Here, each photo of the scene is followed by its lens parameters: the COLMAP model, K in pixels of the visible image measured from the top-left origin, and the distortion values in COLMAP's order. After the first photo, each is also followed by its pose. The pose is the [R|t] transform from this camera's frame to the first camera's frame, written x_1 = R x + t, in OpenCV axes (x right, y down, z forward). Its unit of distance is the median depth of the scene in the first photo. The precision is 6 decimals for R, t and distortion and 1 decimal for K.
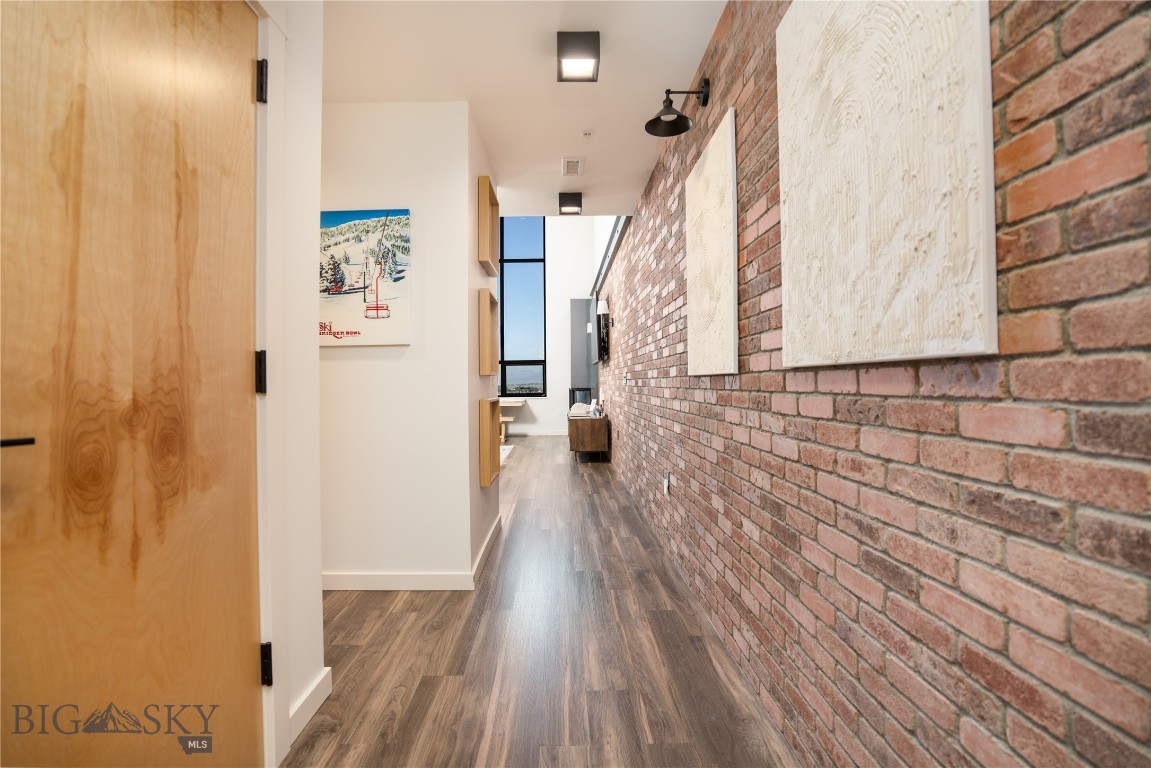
lens RADIAL K [[539.1, 0, 573.2], [0, 539.1, 378.7], [0, 0, 1]] dist [-0.045525, 0.010801]
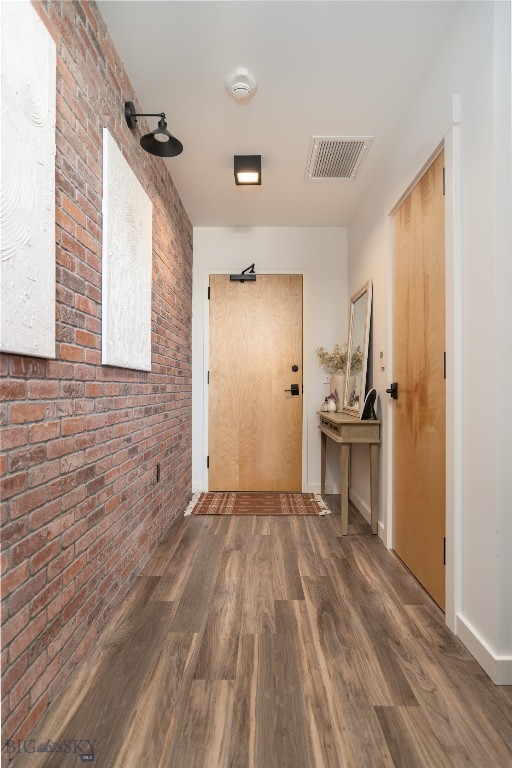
lens RADIAL K [[414.8, 0, 256.3], [0, 414.8, 386.6], [0, 0, 1]] dist [0.000596, 0.000067]
pose [[-0.999199, 0.011268, 0.038391, -0.057576], [0.011113, 0.999929, -0.004256, 0.043623], [-0.038437, -0.003826, -0.999254, 1.993430]]
